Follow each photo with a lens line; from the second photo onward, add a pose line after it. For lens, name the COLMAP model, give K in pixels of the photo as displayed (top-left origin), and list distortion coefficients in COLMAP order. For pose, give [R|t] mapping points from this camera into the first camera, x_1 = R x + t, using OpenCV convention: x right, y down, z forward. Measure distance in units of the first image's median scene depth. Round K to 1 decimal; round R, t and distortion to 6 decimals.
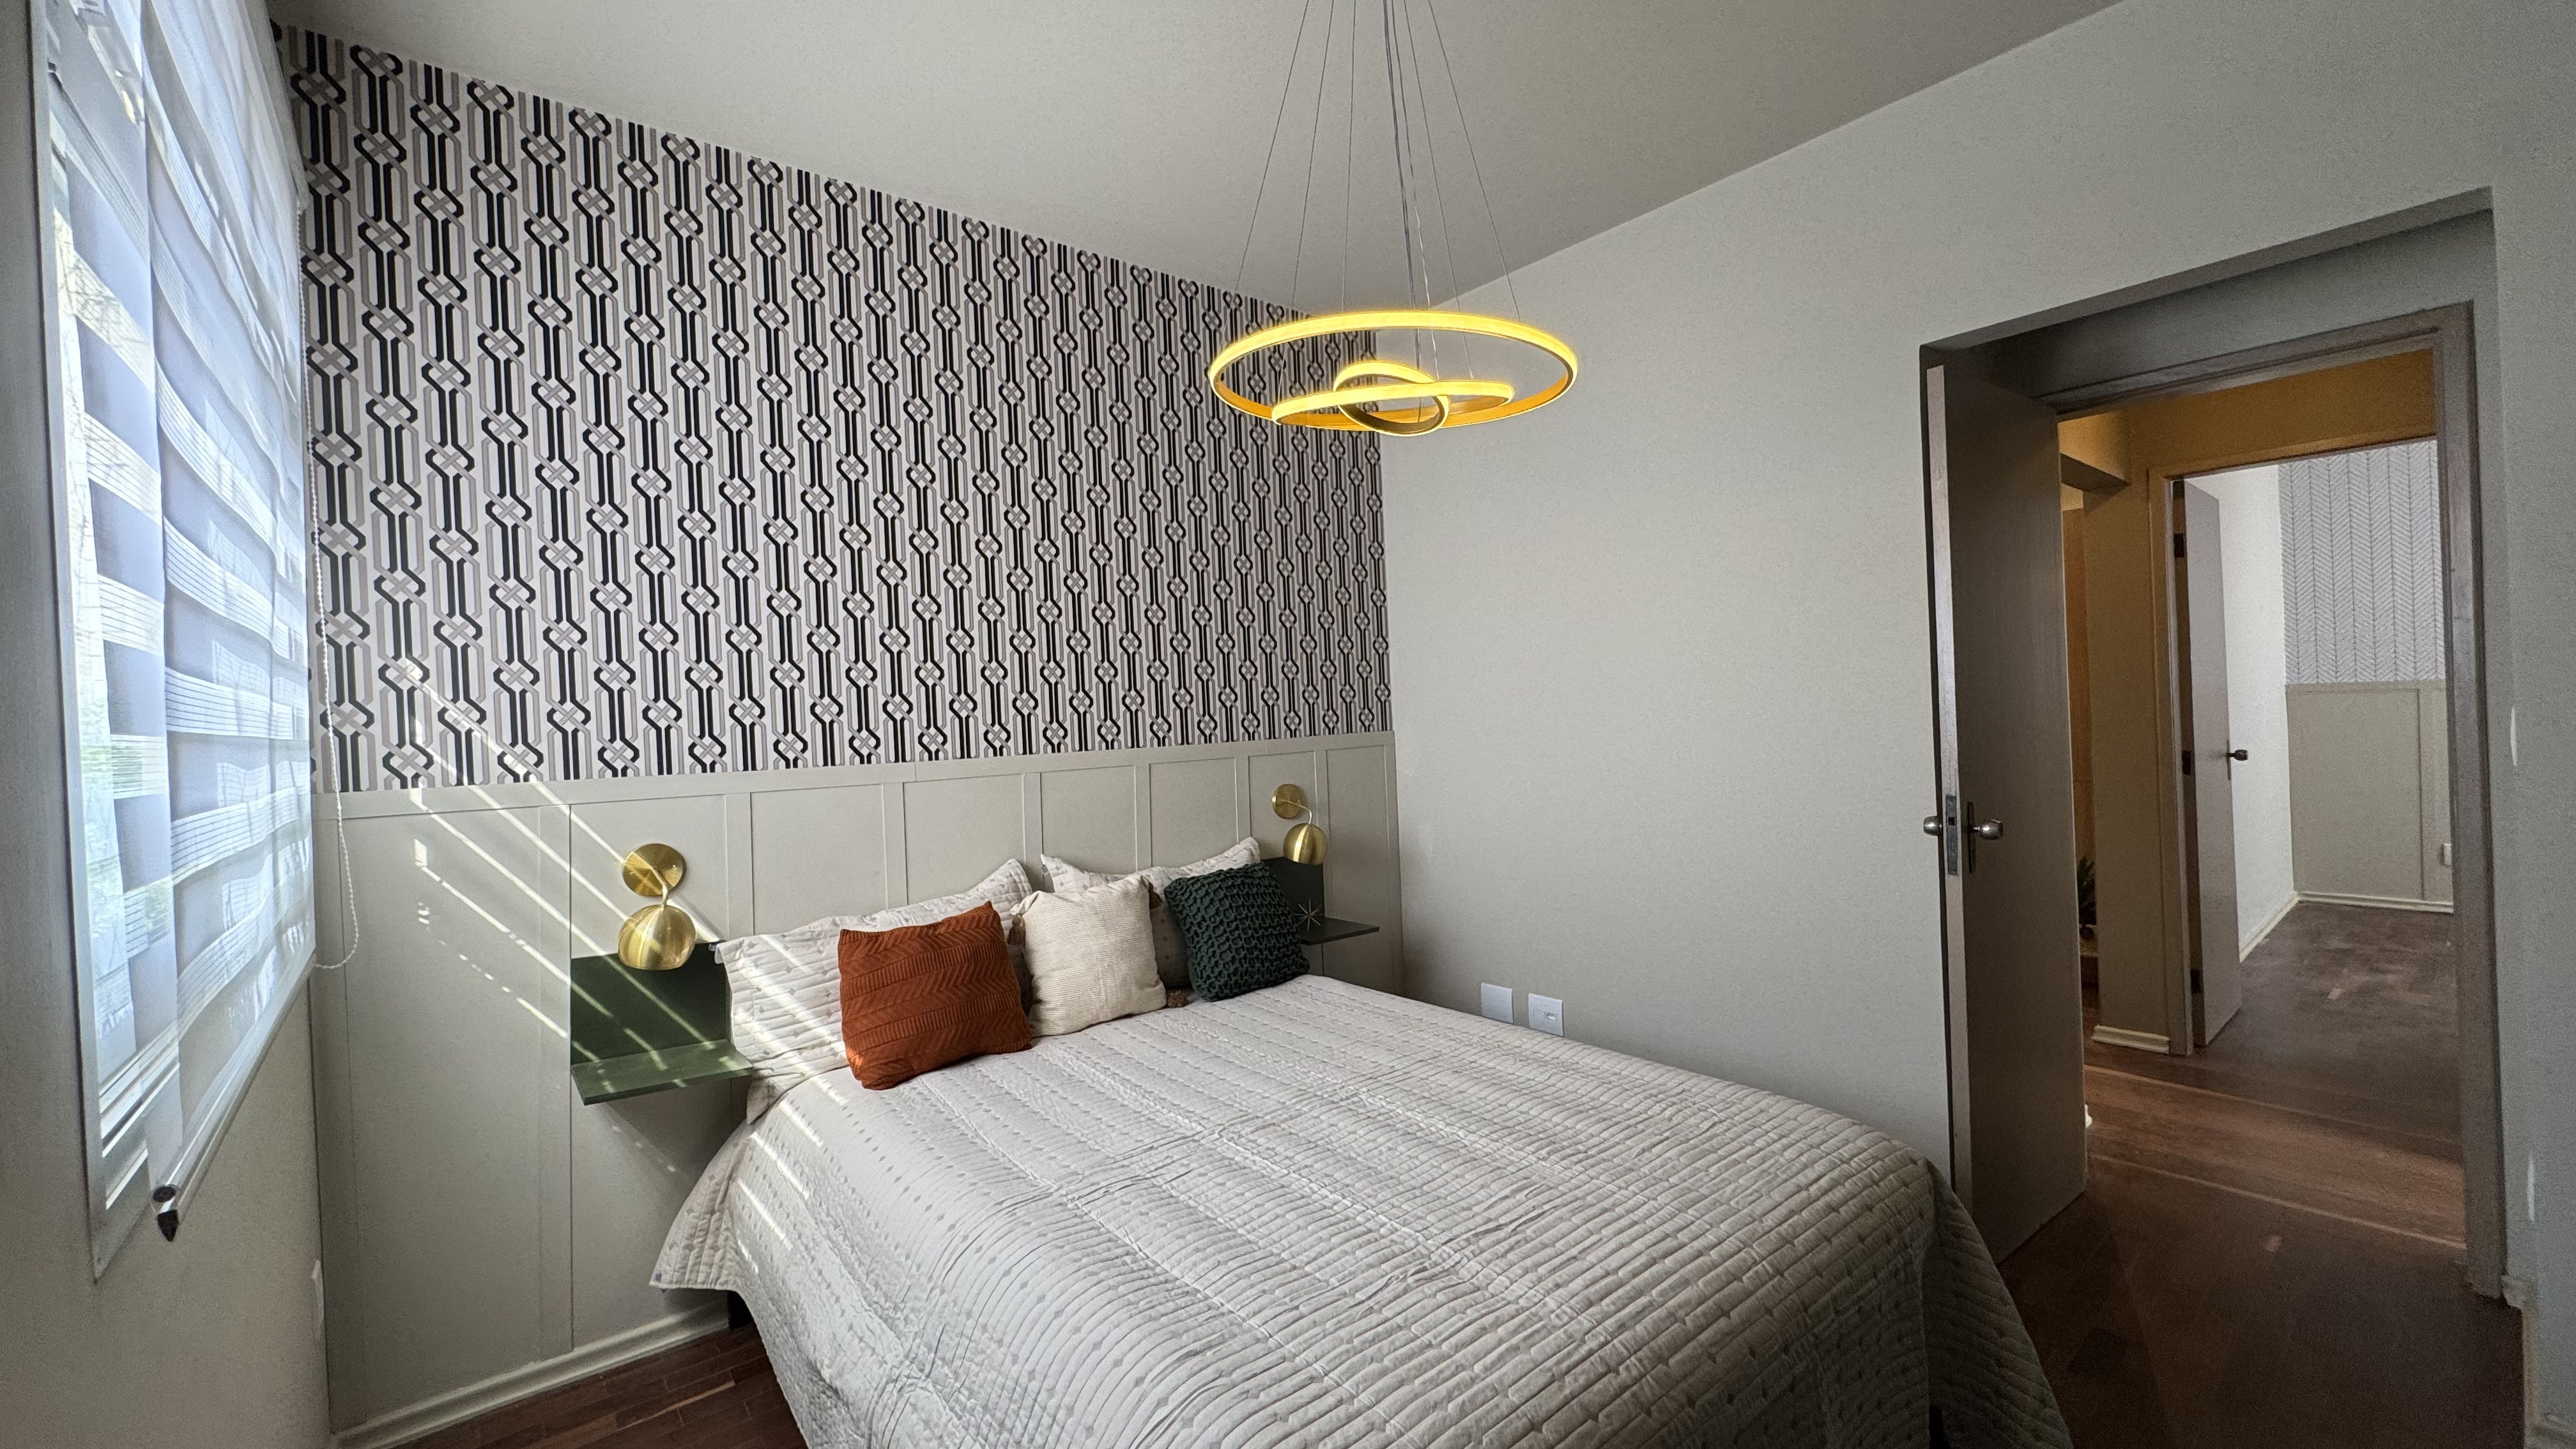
lens RADIAL K [[1023.6, 0, 1271.4], [0, 1023.6, 742.0], [0, 0, 1]] dist [-0.002948, 0.000216]
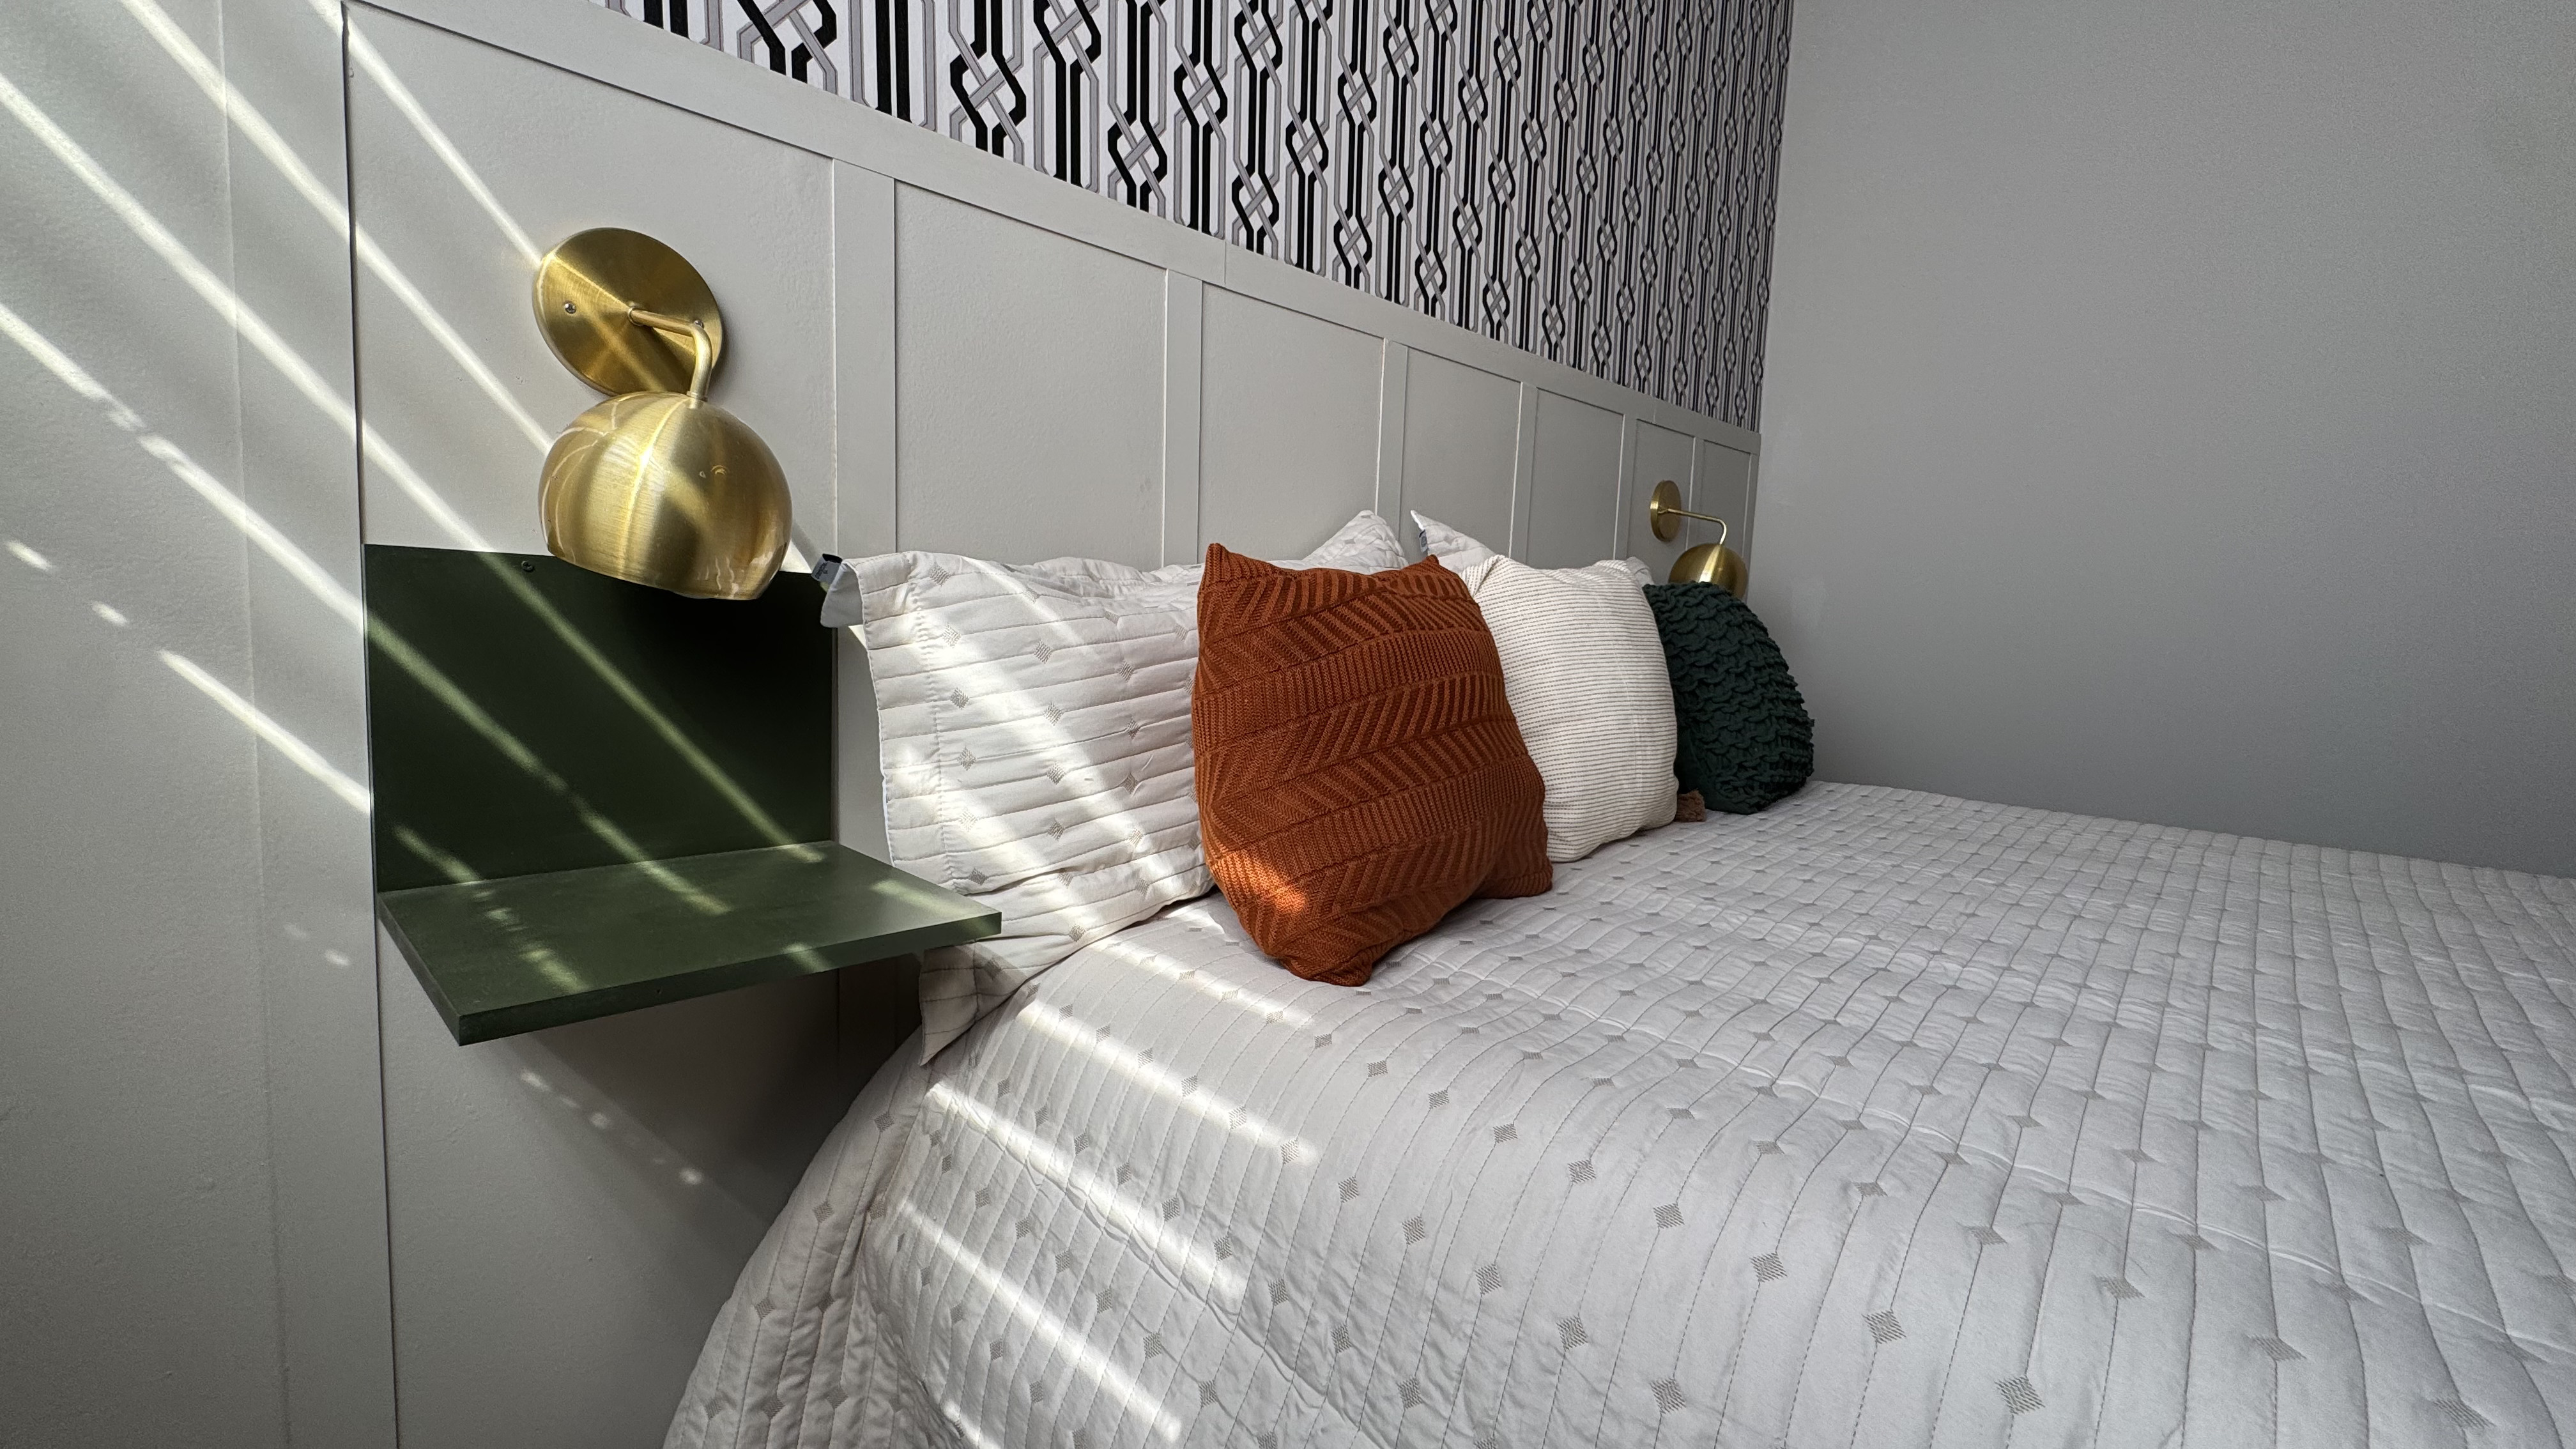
lens RADIAL K [[1023.6, 0, 1274.0], [0, 1023.6, 738.8], [0, 0, 1]] dist [-0.002948, 0.000216]
pose [[0.987607, 0.050543, 0.148585, -0.447524], [-0.068284, 0.990802, 0.116828, 0.207136], [-0.141313, -0.125526, 0.981974, 0.638689]]
